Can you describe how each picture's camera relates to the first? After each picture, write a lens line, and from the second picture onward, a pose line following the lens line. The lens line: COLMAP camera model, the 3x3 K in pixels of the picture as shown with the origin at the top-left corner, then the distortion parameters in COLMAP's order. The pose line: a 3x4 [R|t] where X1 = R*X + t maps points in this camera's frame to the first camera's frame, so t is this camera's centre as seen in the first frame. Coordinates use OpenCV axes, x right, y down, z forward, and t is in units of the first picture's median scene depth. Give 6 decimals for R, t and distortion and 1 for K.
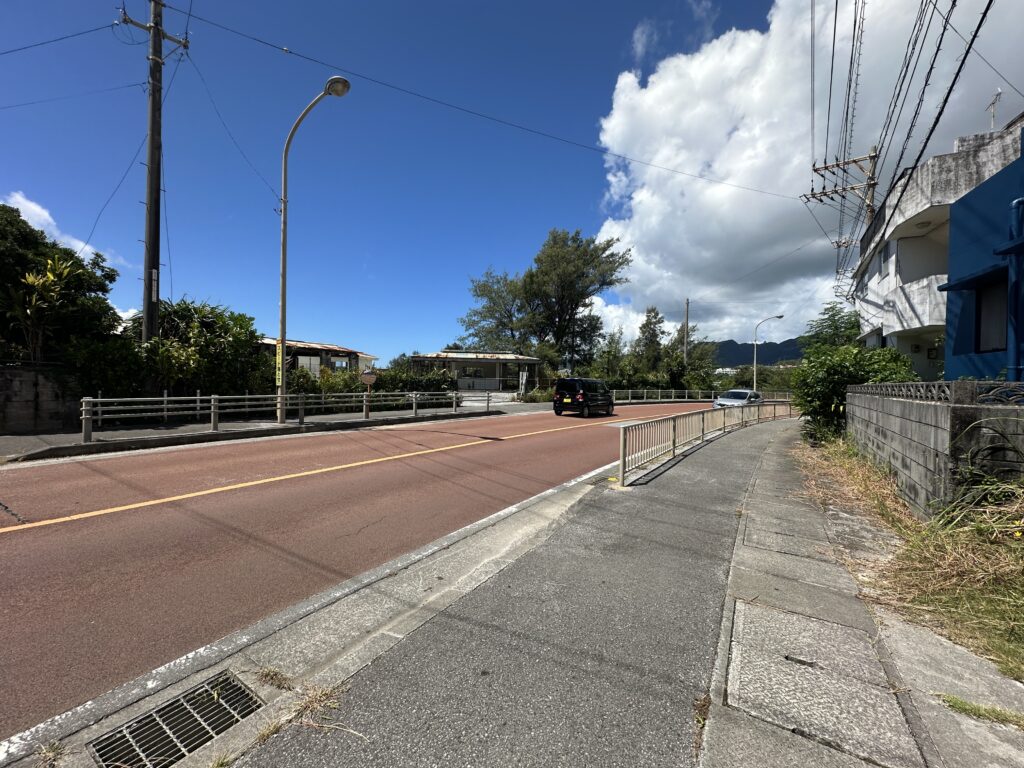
lens RADIAL K [[408.0, 0, 511.6], [0, 408.0, 386.3], [0, 0, 1]] dist [-0.002915, -0.000327]
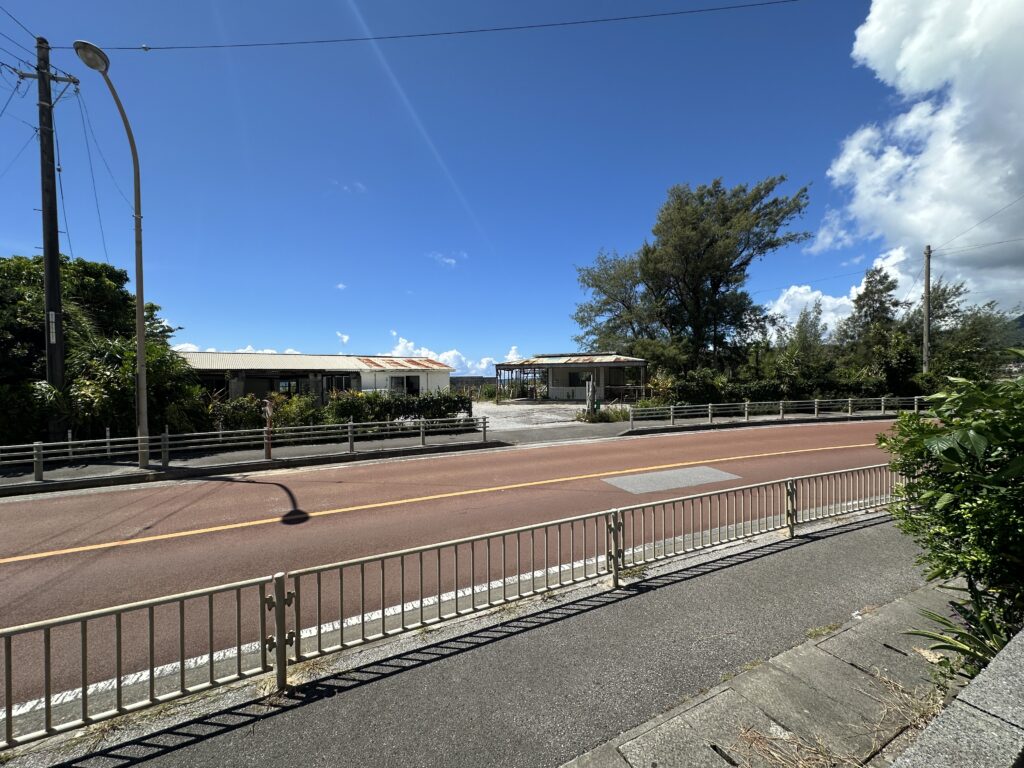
lens RADIAL K [[408.0, 0, 511.6], [0, 408.0, 386.3], [0, 0, 1]] dist [-0.002915, -0.000327]
pose [[0.885452, -0.022650, -0.464178, 0.175720], [0.025455, 0.999676, -0.000223, -0.020930], [0.464033, -0.011618, 0.885742, 0.184054]]
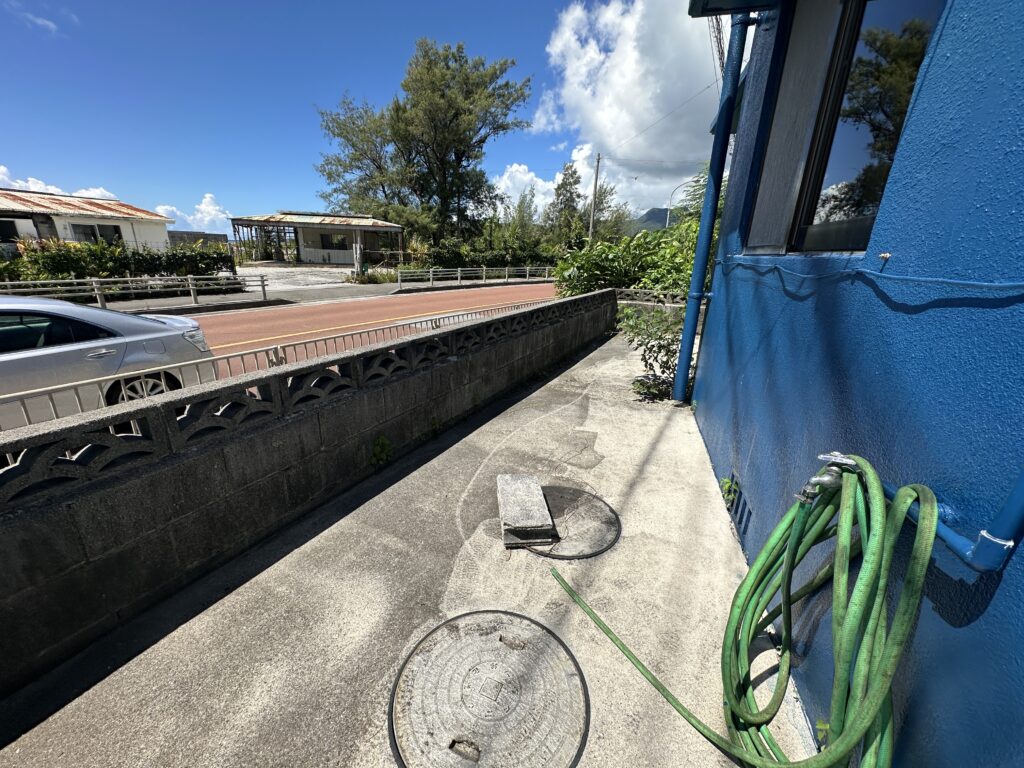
lens RADIAL K [[408.0, 0, 511.6], [0, 408.0, 386.3], [0, 0, 1]] dist [-0.002915, -0.000327]
pose [[0.992464, -0.021630, 0.120612, 0.159146], [-0.016865, 0.950816, 0.309296, -0.015826], [-0.121371, -0.308999, 0.943286, 0.087351]]
